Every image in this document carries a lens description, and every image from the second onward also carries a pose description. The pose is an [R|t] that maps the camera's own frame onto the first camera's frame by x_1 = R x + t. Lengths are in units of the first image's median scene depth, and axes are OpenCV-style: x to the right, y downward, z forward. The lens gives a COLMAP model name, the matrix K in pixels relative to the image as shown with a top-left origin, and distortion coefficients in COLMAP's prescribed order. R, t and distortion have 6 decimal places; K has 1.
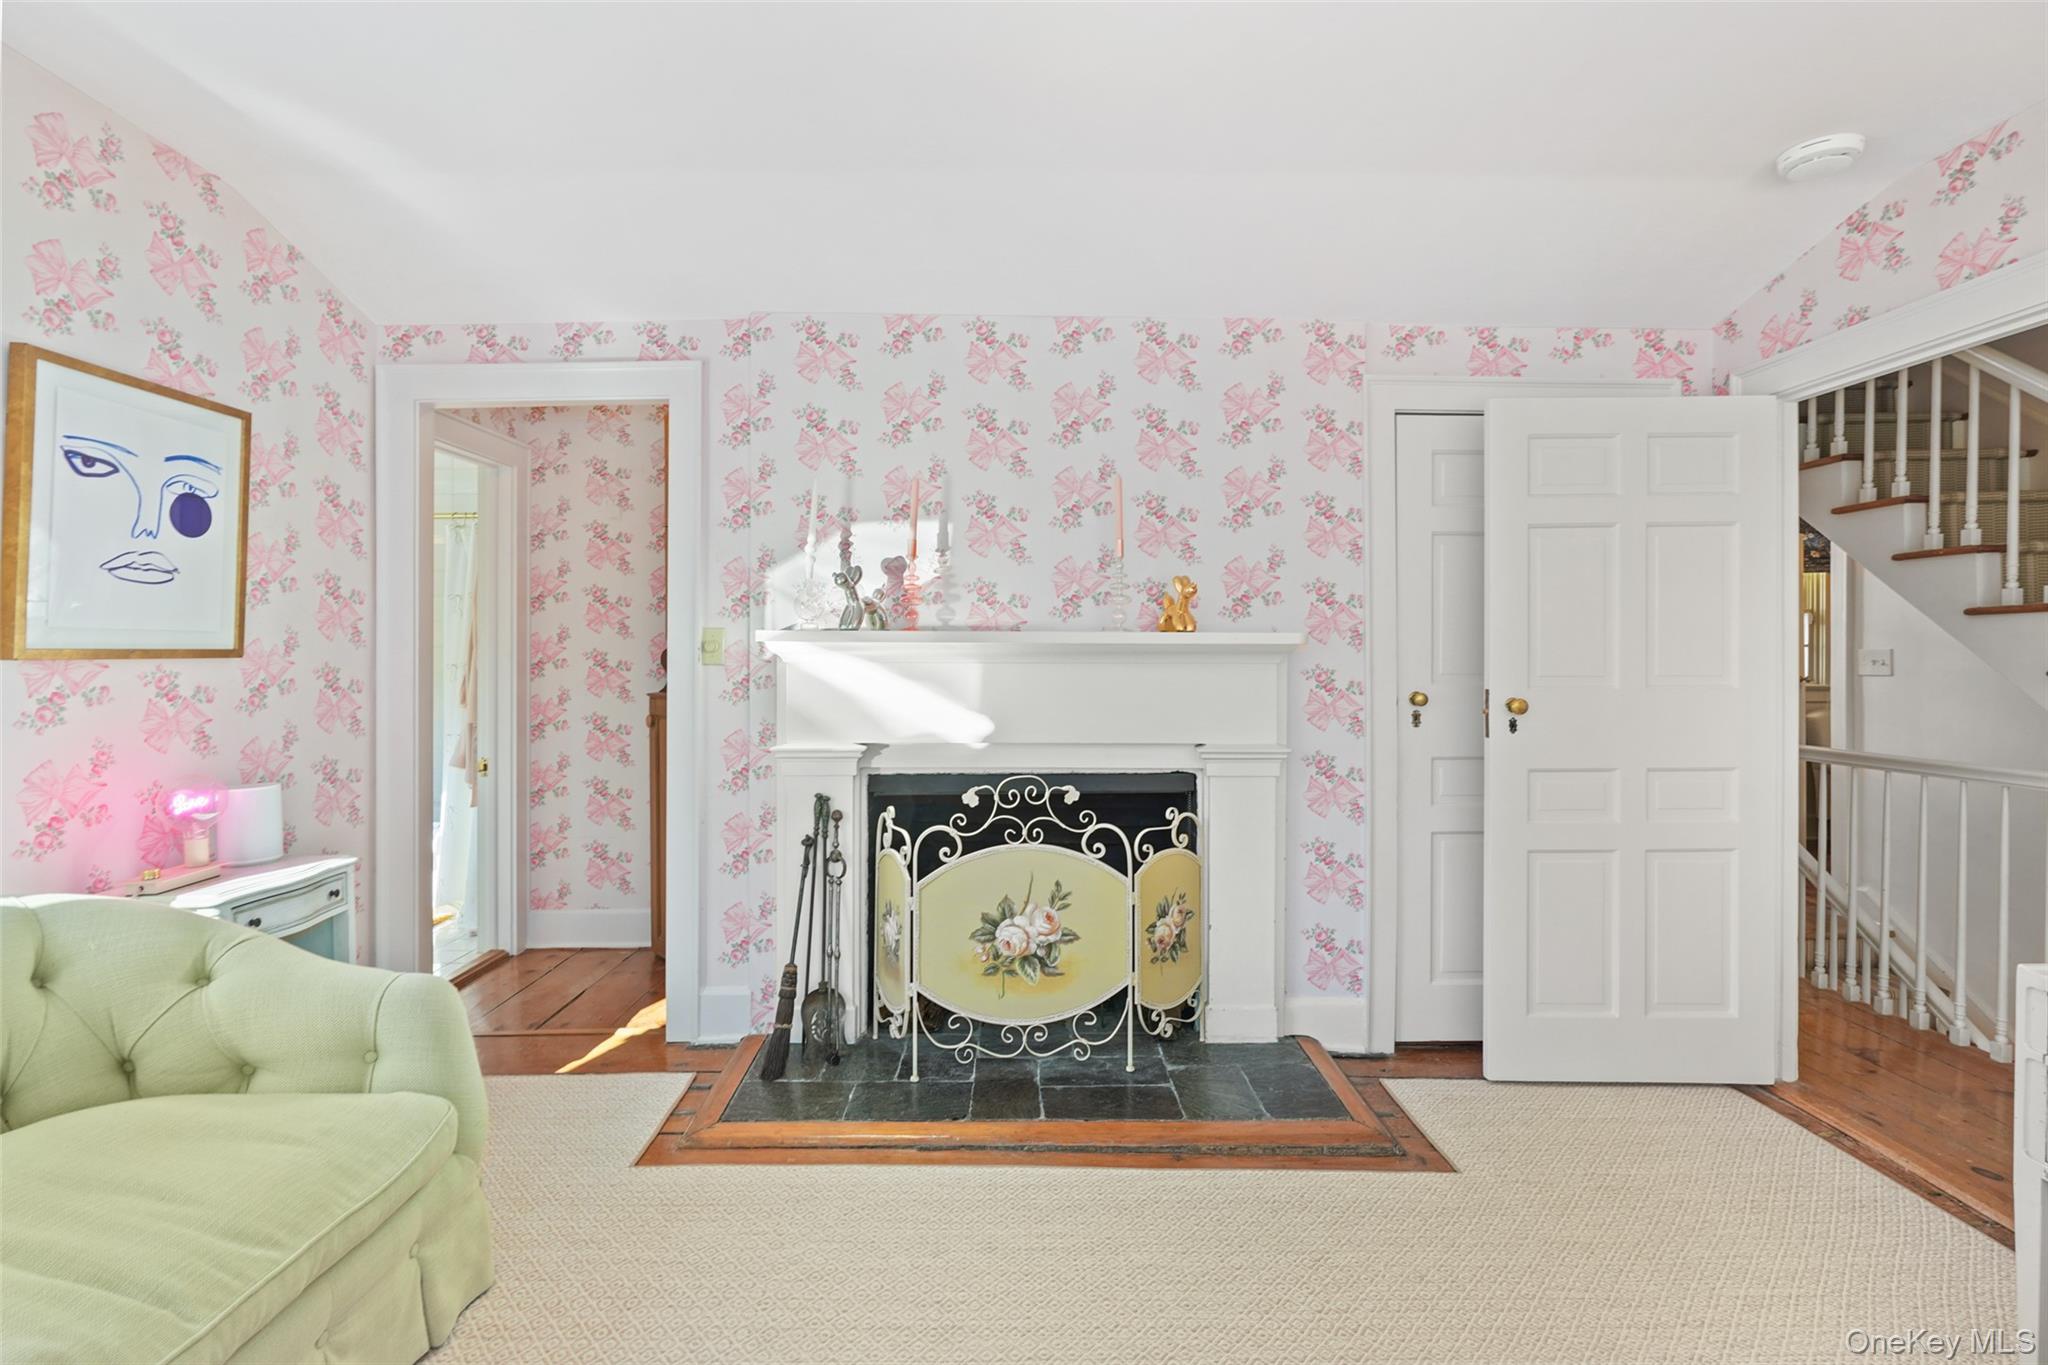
lens RADIAL K [[938.4, 0, 1021.7], [0, 938.4, 662.3], [0, 0, 1]] dist [-0.006176, 0.000977]
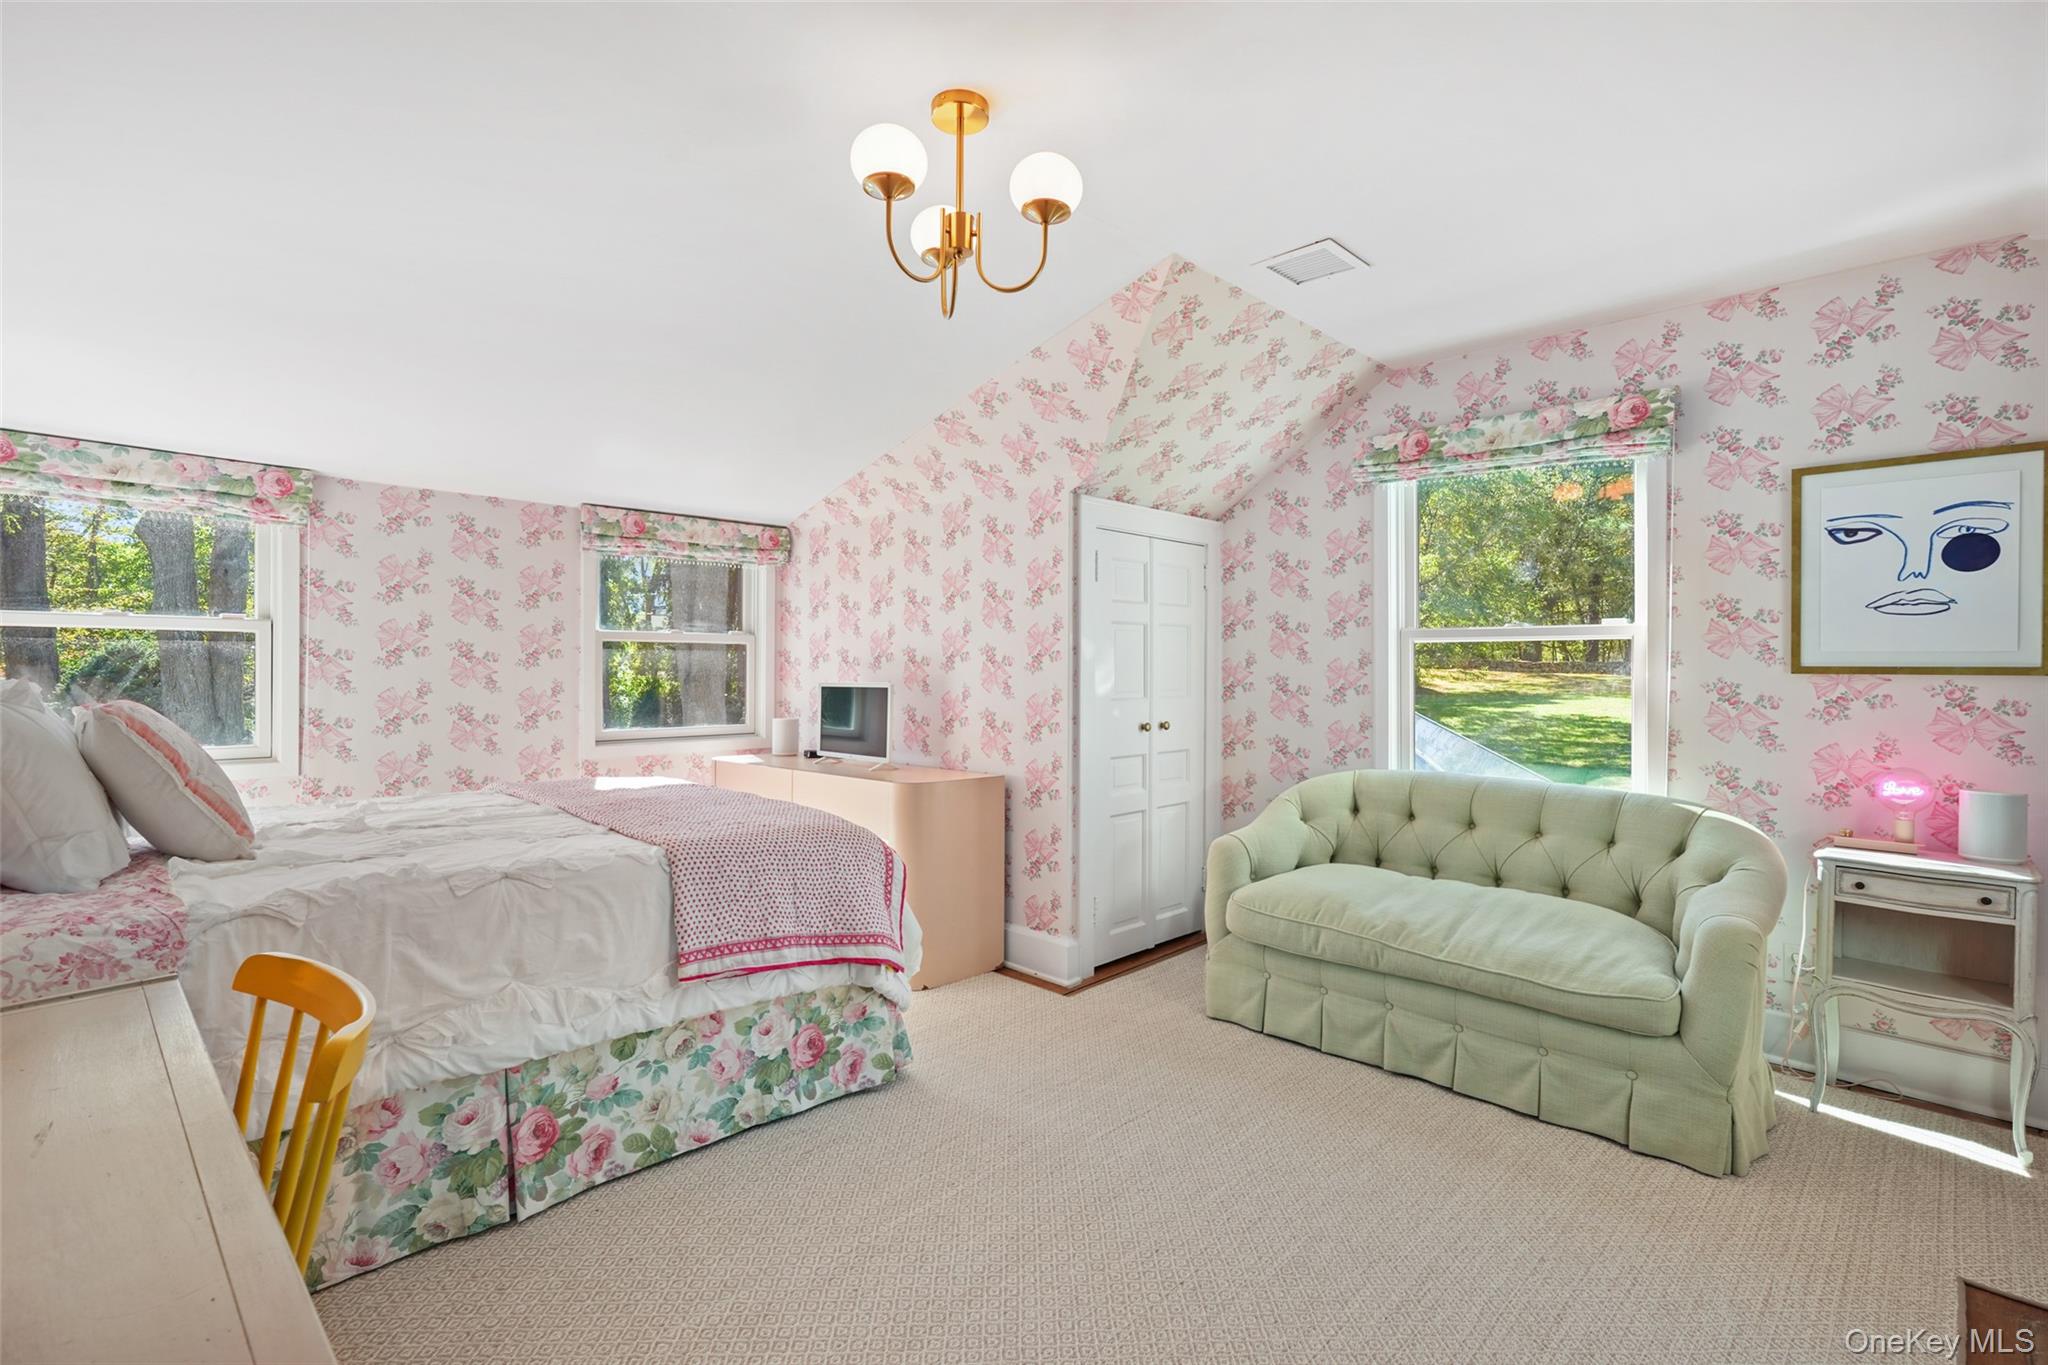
lens RADIAL K [[938.4, 0, 1023.8], [0, 938.4, 672.6], [0, 0, 1]] dist [-0.006176, 0.000977]
pose [[-0.698922, -0.001027, -0.715197, 0.802792], [-0.014645, 0.999810, 0.012876, -0.004800], [0.715048, 0.019473, -0.698804, 1.011560]]
